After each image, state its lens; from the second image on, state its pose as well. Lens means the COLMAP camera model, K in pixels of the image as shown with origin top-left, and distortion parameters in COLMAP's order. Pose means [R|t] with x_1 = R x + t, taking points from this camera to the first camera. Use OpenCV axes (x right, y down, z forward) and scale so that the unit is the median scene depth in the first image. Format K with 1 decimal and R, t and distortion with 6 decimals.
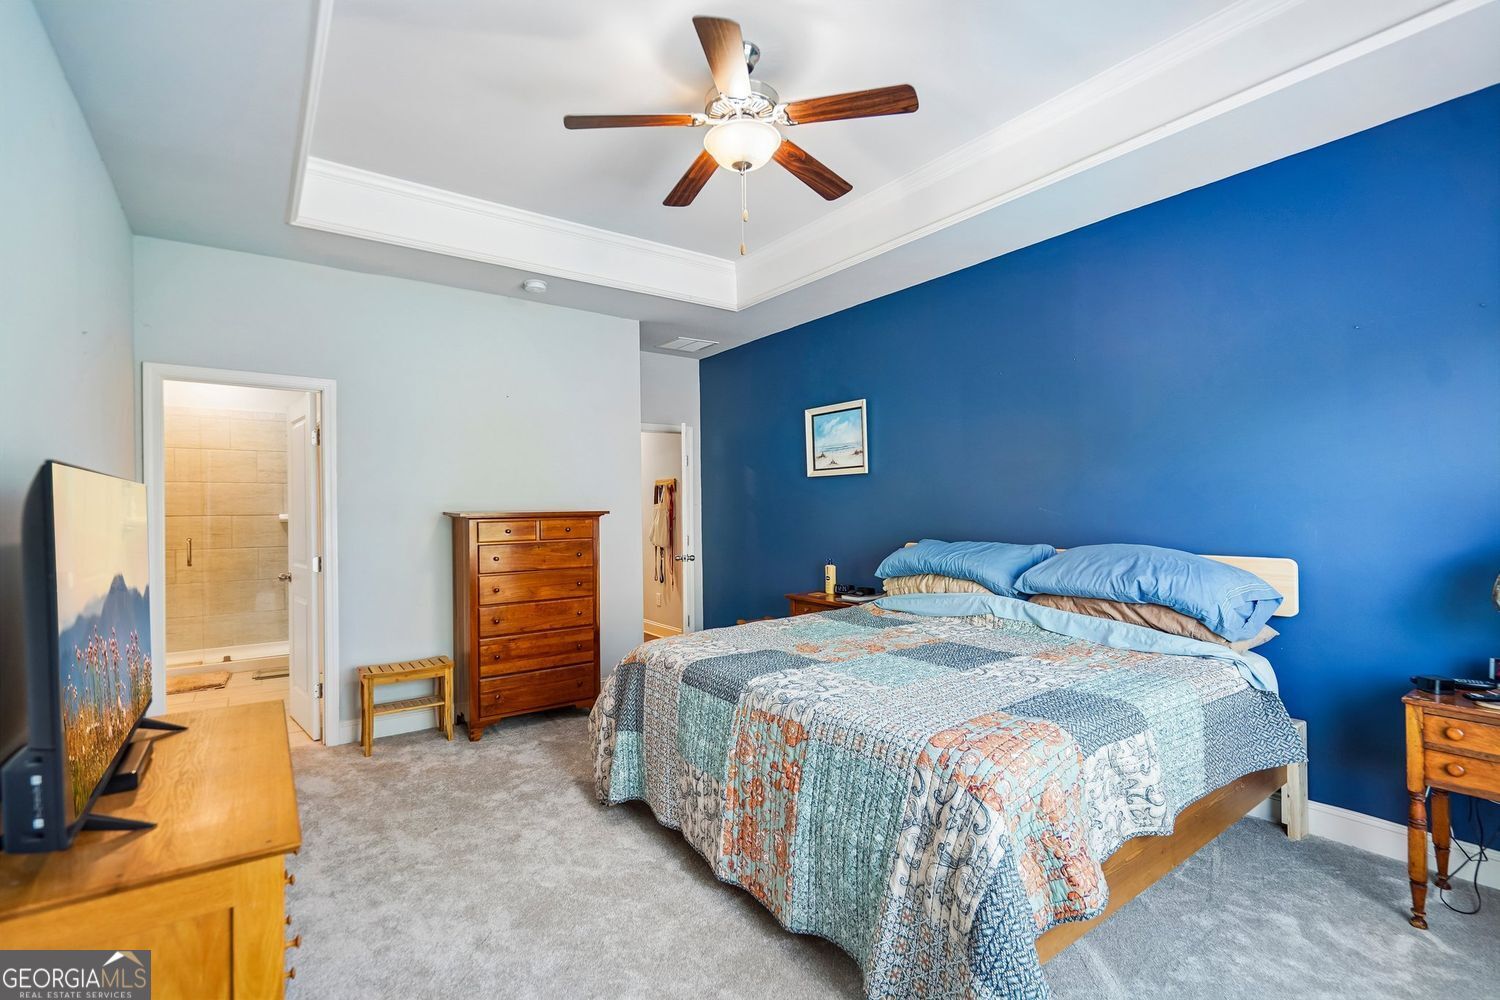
lens RADIAL K [[688.2, 0, 750.4], [0, 688.2, 506.4], [0, 0, 1]] dist [0.000802, -0.000020]
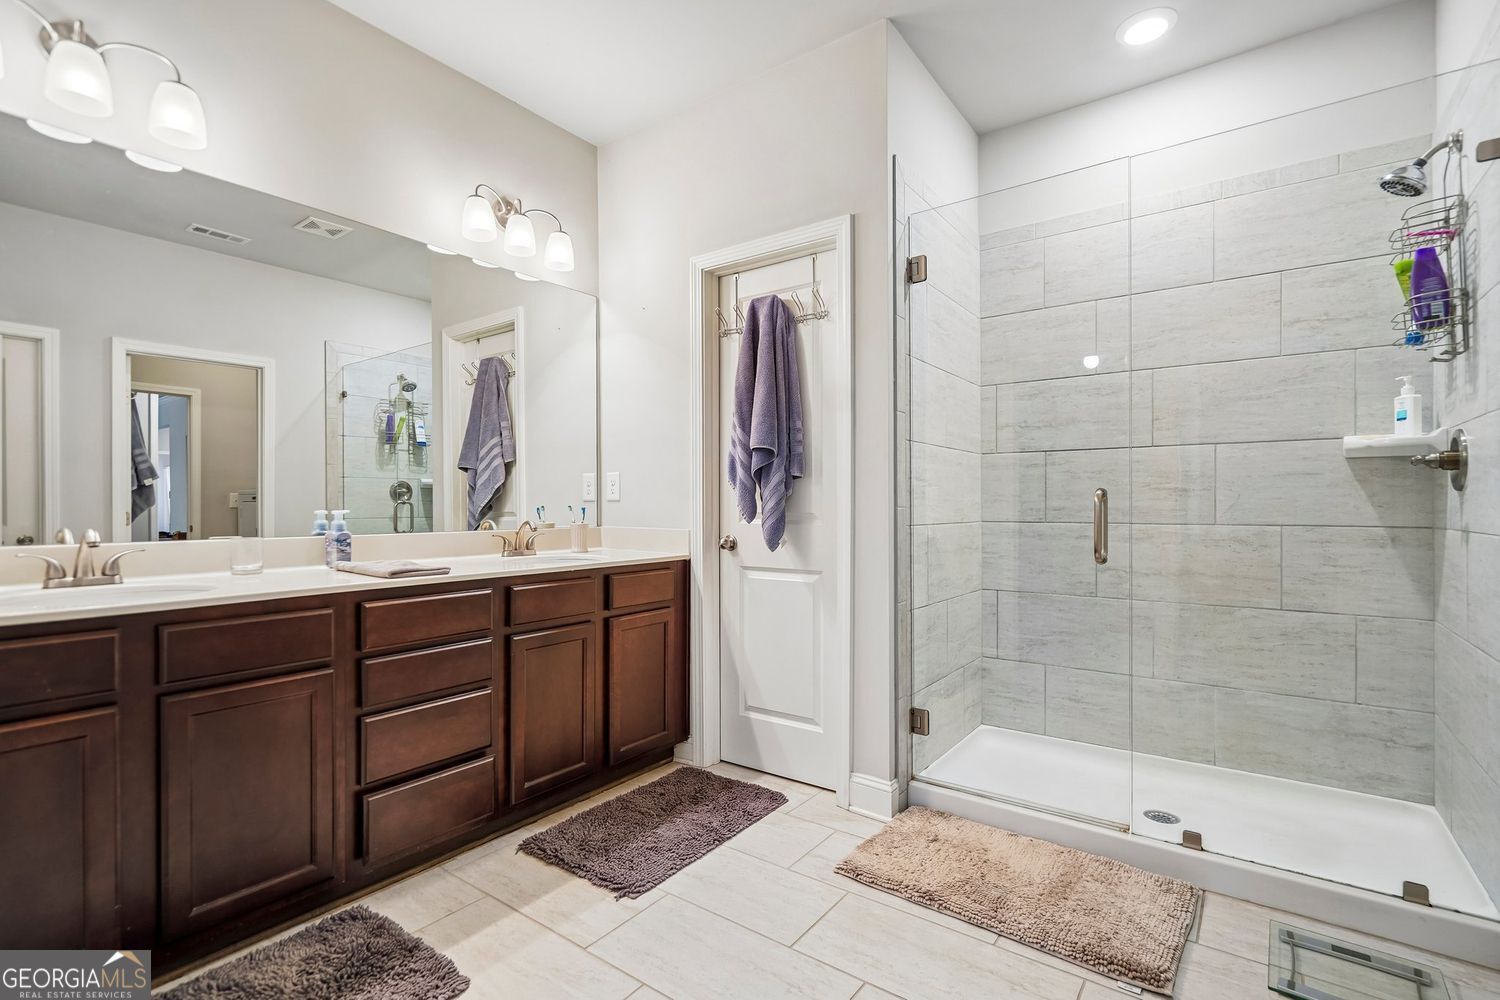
lens RADIAL K [[688.2, 0, 750.4], [0, 688.2, 506.4], [0, 0, 1]] dist [0.000802, -0.000020]
pose [[0.306421, 0.014313, -0.951789, -0.436527], [-0.000964, 0.999891, 0.014725, 0.044780], [0.951896, -0.003594, 0.306401, 0.594523]]
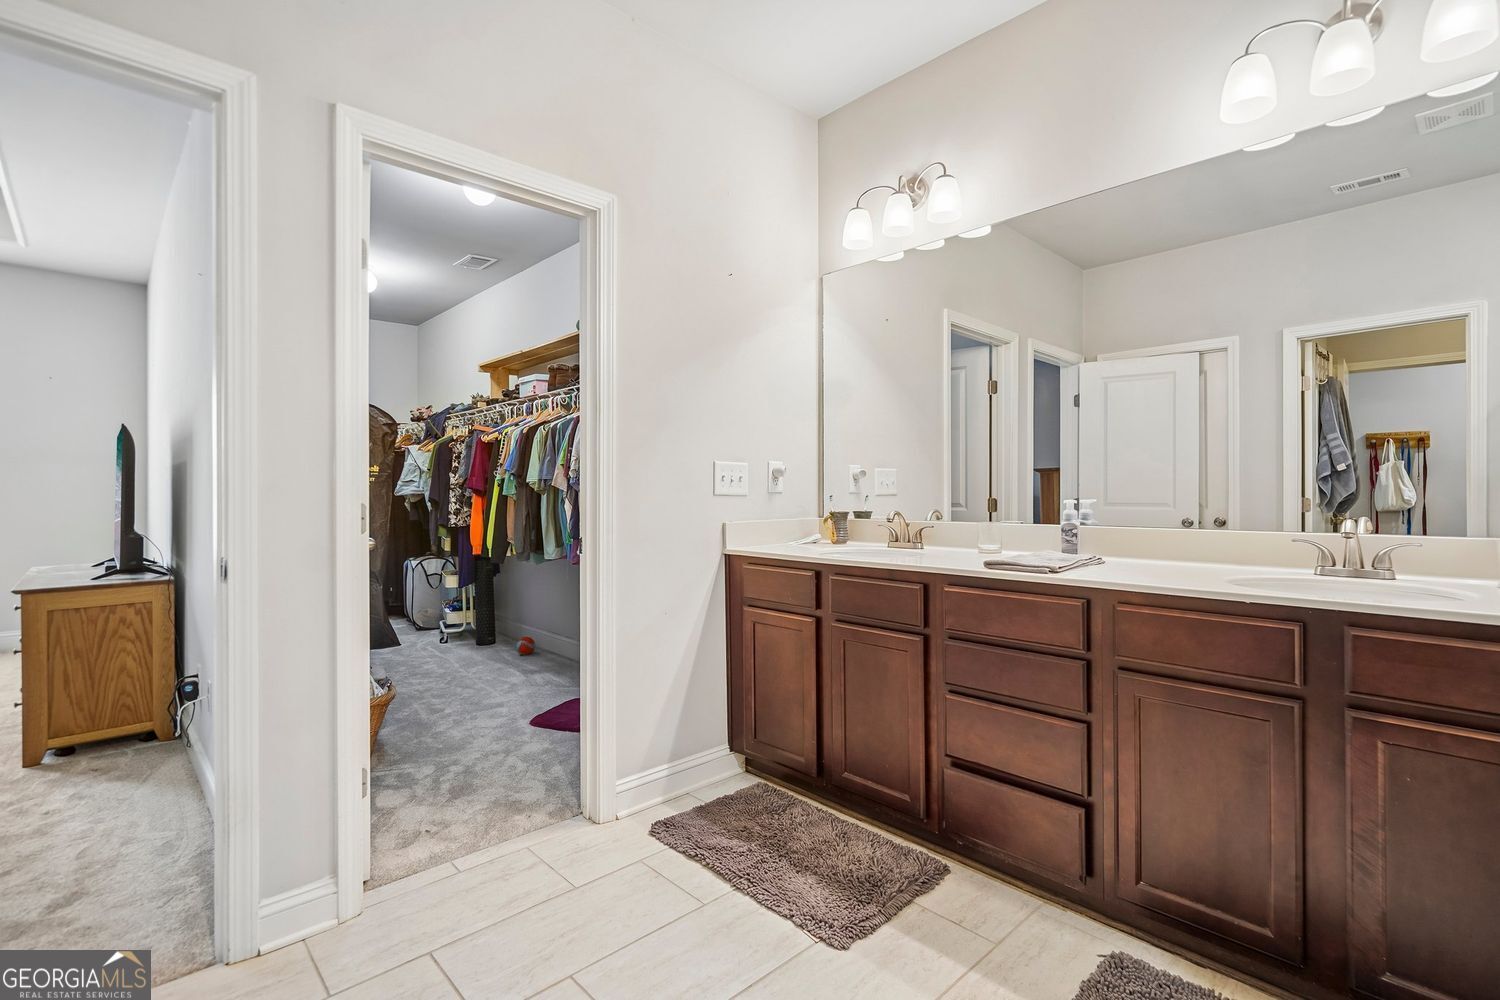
lens RADIAL K [[692.7, 0, 721.8], [0, 692.7, 502.1], [0, 0, 1]] dist [0.000347, 0.000295]
pose [[-0.993804, 0.013310, -0.110345, -0.859045], [0.012619, 0.999896, 0.006957, 0.053793], [0.110426, 0.005522, -0.993869, 1.112081]]
